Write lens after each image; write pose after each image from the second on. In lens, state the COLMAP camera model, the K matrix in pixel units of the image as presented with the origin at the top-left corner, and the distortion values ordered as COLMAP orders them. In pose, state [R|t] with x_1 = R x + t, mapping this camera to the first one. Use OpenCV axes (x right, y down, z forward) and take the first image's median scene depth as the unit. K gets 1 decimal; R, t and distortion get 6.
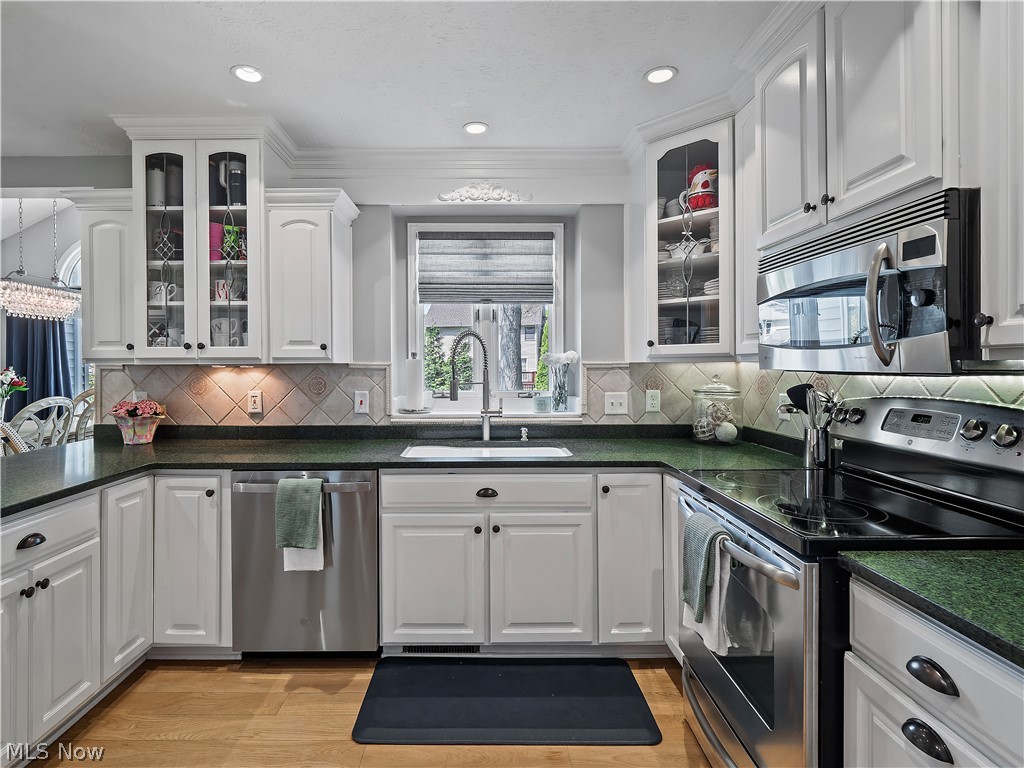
lens RADIAL K [[501.2, 0, 486.2], [0, 501.2, 368.4], [0, 0, 1]] dist [0.007172, -0.007775]
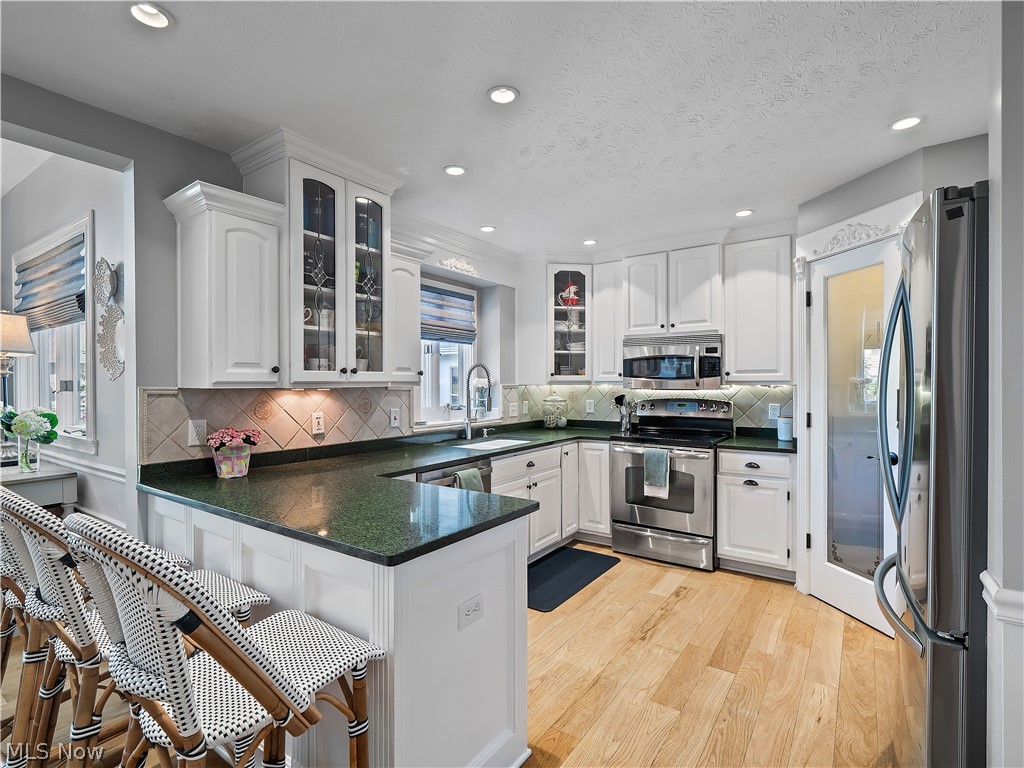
lens RADIAL K [[501.2, 0, 507.9], [0, 501.2, 385.2], [0, 0, 1]] dist [0.007172, -0.007775]
pose [[0.581234, -0.002018, 0.813734, -1.209914], [0.010085, 0.999938, -0.004724, -0.003690], [-0.813674, 0.010952, 0.581218, 0.084936]]
